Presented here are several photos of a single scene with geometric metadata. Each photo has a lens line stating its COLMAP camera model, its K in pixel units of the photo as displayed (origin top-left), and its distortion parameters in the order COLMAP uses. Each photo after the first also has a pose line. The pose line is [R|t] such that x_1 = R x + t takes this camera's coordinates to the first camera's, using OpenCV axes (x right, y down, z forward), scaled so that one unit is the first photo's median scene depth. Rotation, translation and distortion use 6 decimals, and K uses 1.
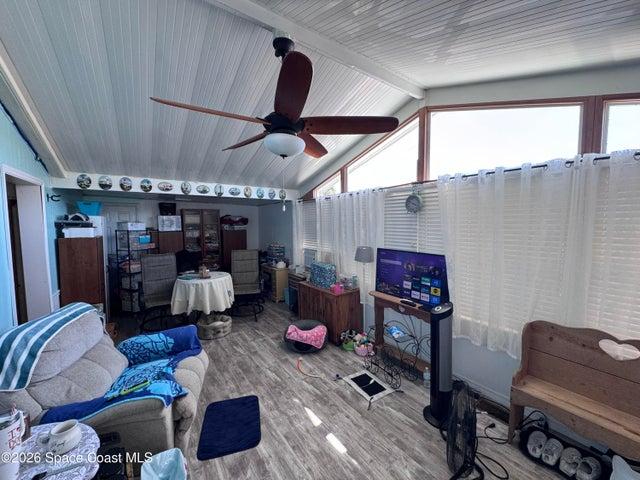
lens RADIAL K [[256.7, 0, 319.3], [0, 256.7, 239.4], [0, 0, 1]] dist [-0.001570, 0.000229]
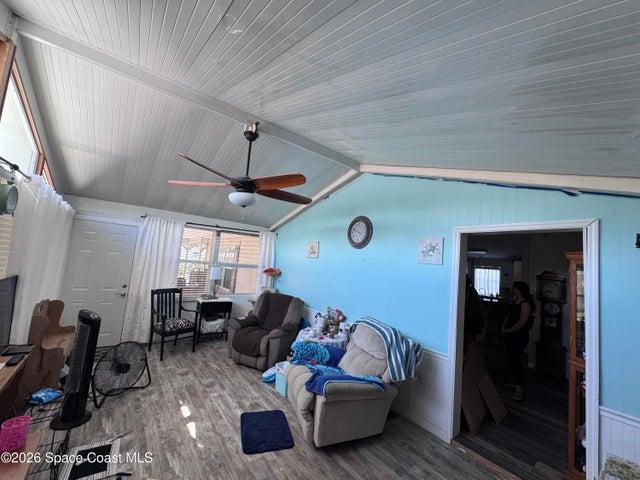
lens RADIAL K [[256.7, 0, 319.3], [0, 256.7, 239.4], [0, 0, 1]] dist [-0.001570, 0.000229]
pose [[-0.994986, -0.088521, -0.046546, -0.395698], [-0.087064, 0.995674, -0.032447, -0.107233], [0.049217, -0.028232, -0.998389, 1.914111]]
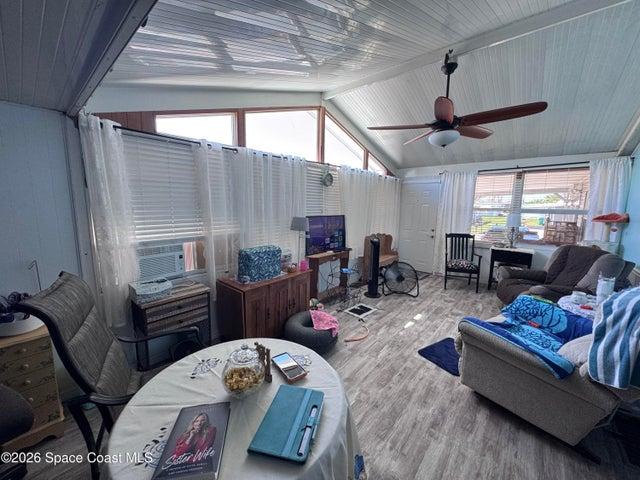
lens RADIAL K [[256.7, 0, 319.3], [0, 256.7, 239.4], [0, 0, 1]] dist [-0.001570, 0.000229]
pose [[-0.251908, -0.137399, 0.957948, -1.122050], [0.043812, 0.987236, 0.153121, -0.044916], [-0.966759, 0.080542, -0.242673, 1.638280]]
